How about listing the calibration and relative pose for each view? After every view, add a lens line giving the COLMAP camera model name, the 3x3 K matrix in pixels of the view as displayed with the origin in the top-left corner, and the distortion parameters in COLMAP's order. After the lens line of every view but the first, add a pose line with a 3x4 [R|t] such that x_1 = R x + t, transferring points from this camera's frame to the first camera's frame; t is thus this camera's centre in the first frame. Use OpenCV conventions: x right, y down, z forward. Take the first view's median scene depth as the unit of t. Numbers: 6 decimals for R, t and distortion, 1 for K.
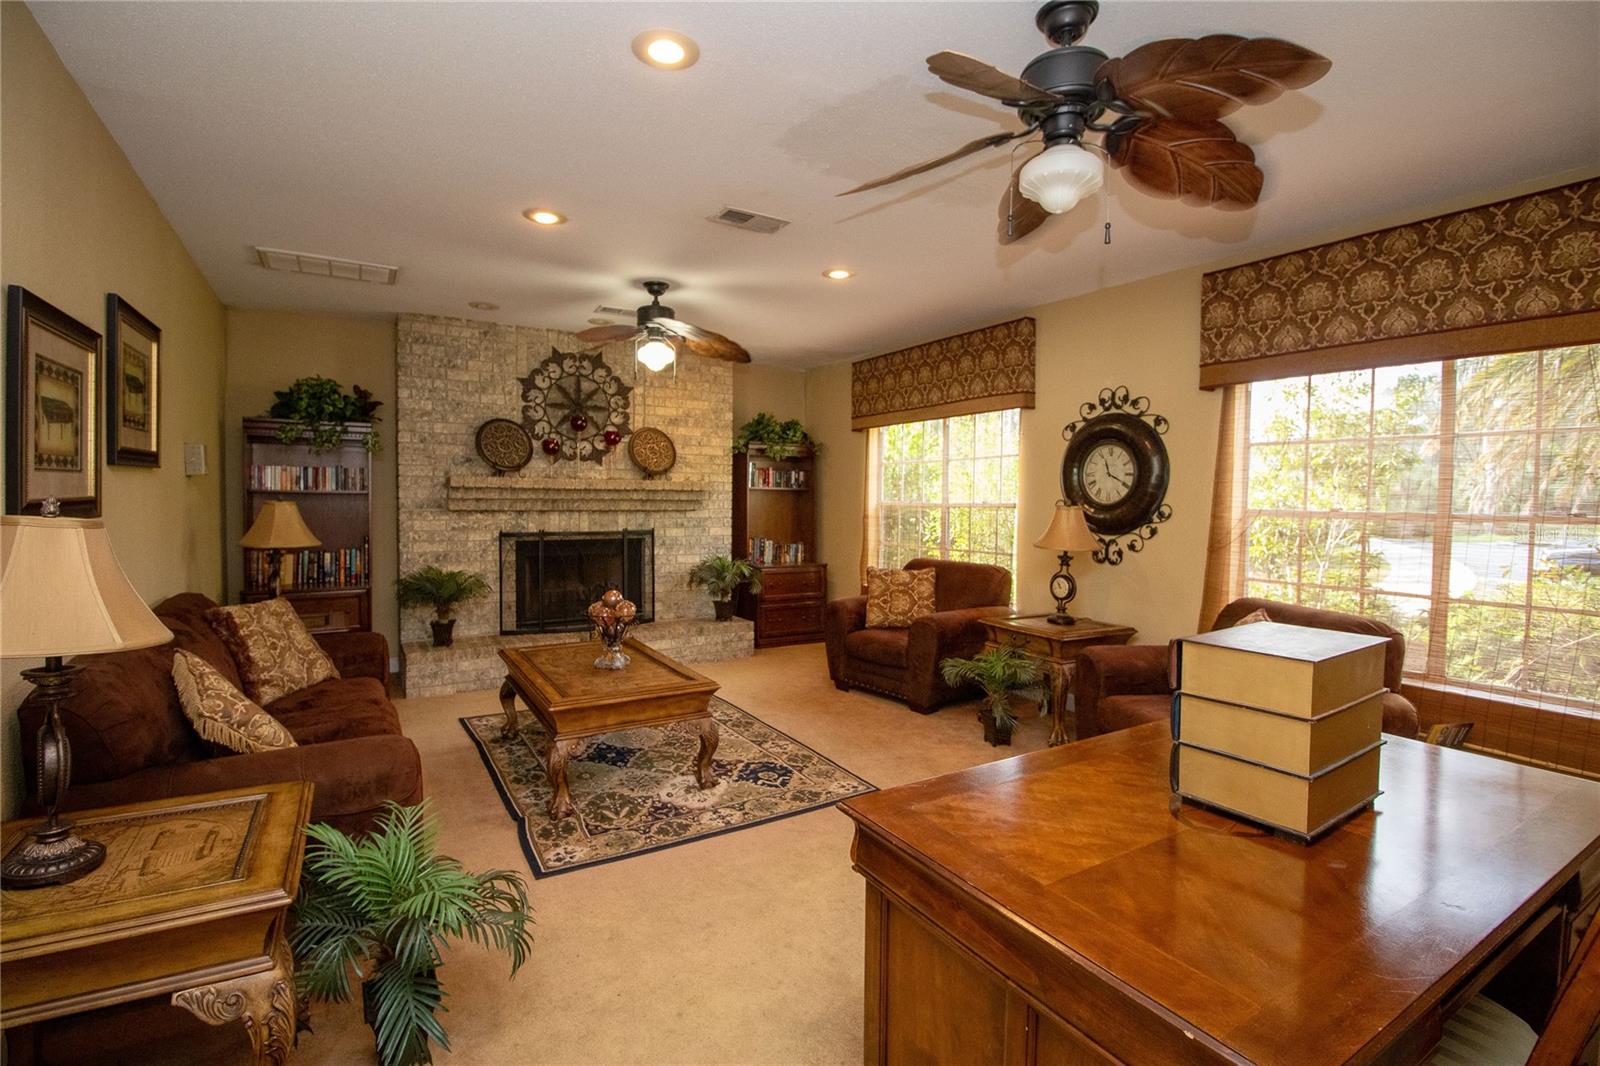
lens RADIAL K [[734.4, 0, 792.0], [0, 734.4, 528.0], [0, 0, 1]] dist [-0.006780, -0.009925]
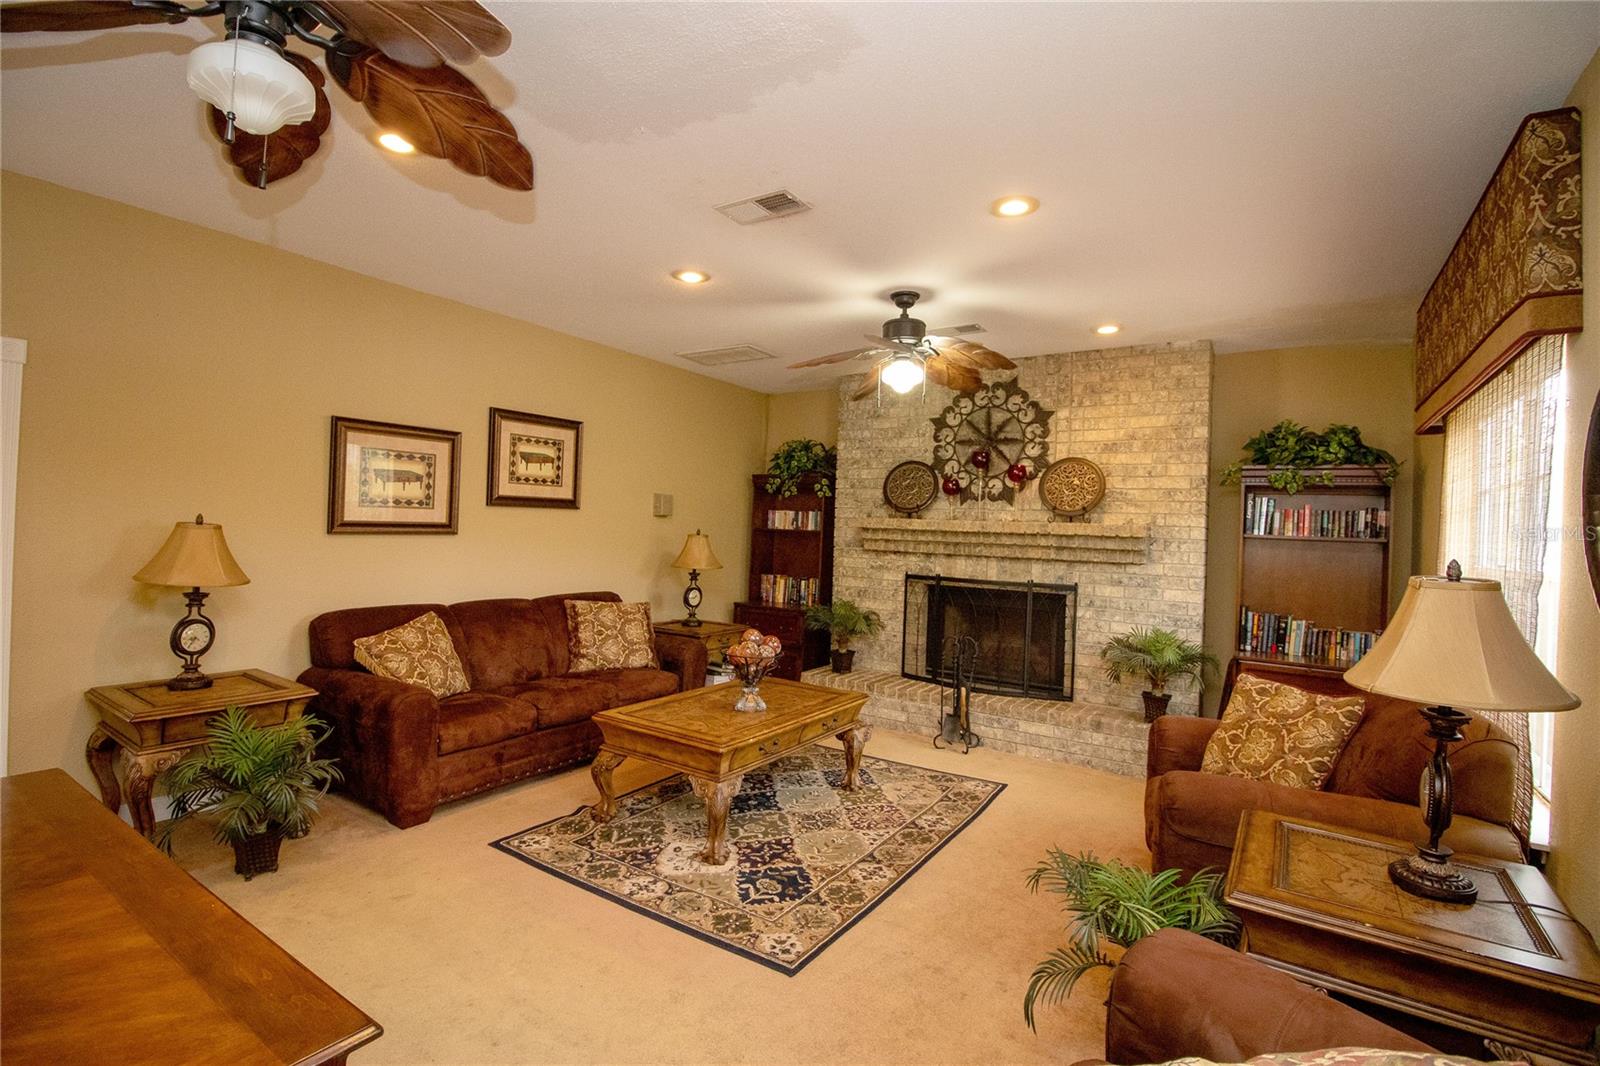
lens RADIAL K [[734.4, 0, 794.5], [0, 734.4, 533.2], [0, 0, 1]] dist [-0.006780, -0.009925]
pose [[0.429843, 0.010498, -0.902842, 0.433752], [-0.070875, 0.997239, -0.022149, -0.015875], [0.900117, 0.073510, 0.429401, 0.416402]]
